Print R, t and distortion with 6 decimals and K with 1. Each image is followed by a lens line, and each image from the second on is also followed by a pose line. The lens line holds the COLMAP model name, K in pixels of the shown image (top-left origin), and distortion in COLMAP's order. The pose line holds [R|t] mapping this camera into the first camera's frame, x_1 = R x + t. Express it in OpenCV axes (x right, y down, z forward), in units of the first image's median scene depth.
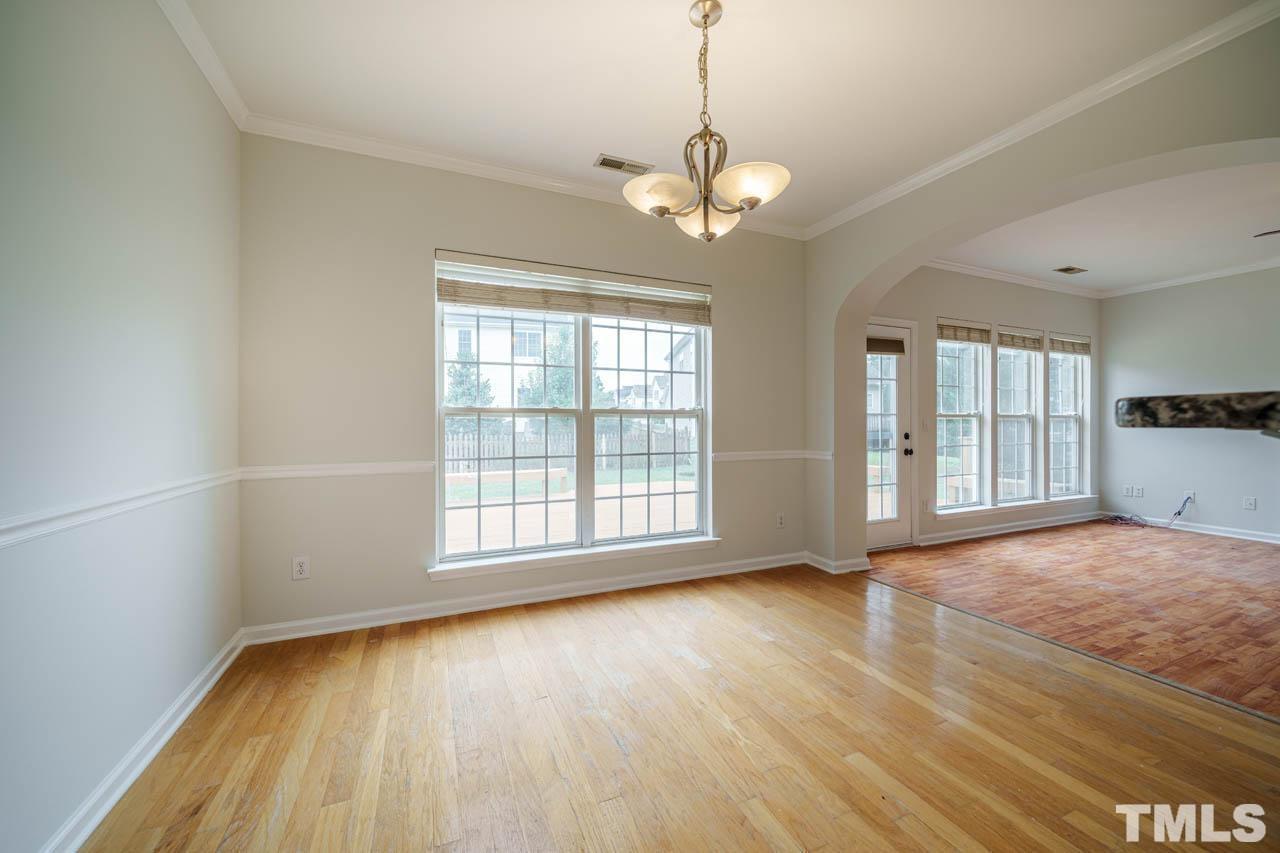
lens RADIAL K [[456.7, 0, 637.7], [0, 456.7, 422.4], [0, 0, 1]] dist [-0.003643, -0.000078]
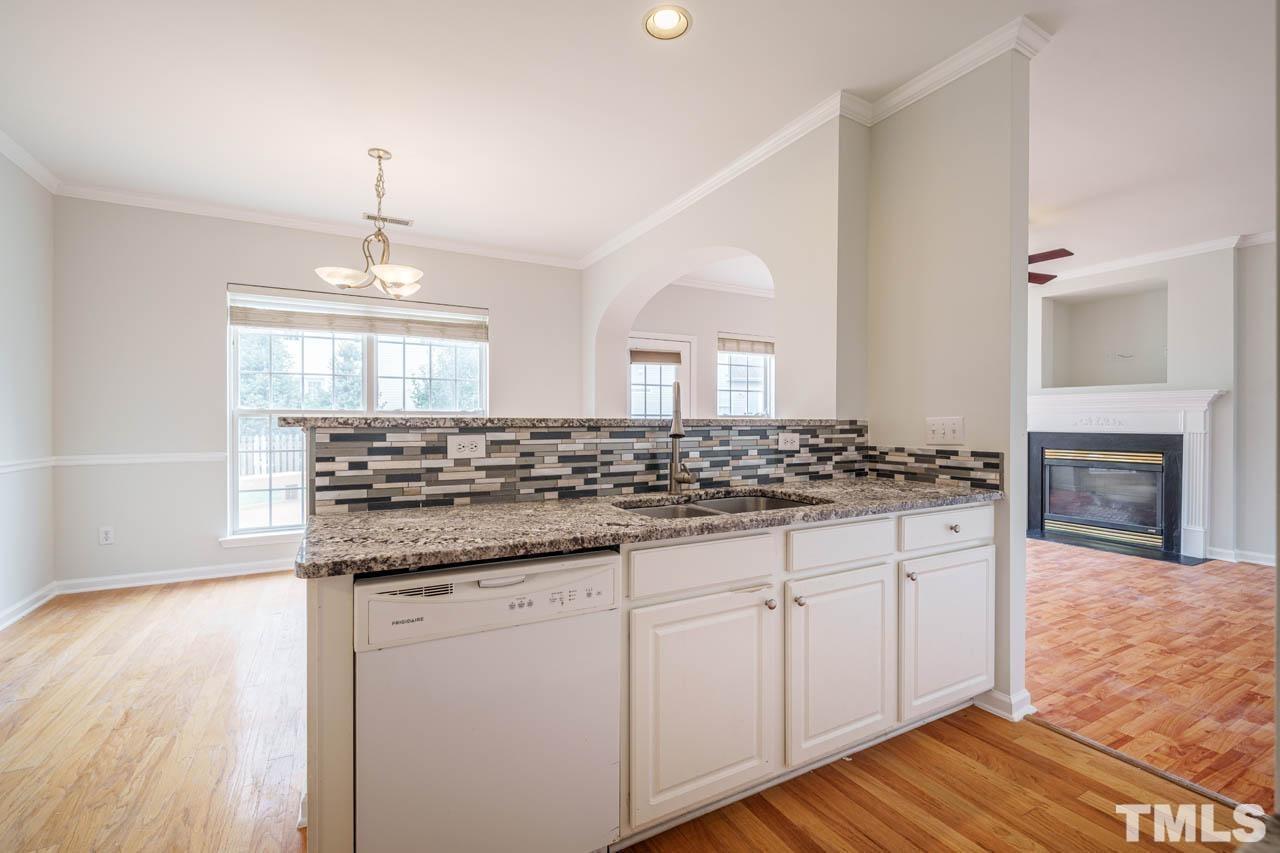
lens RADIAL K [[531.4, 0, 648.1], [0, 531.4, 421.6], [0, 0, 1]] dist [0.000507, -0.000739]
pose [[0.996269, 0.002119, 0.086271, 0.492976], [-0.002228, 0.999997, 0.001163, -0.003301], [-0.086268, -0.001351, 0.996271, -0.470086]]
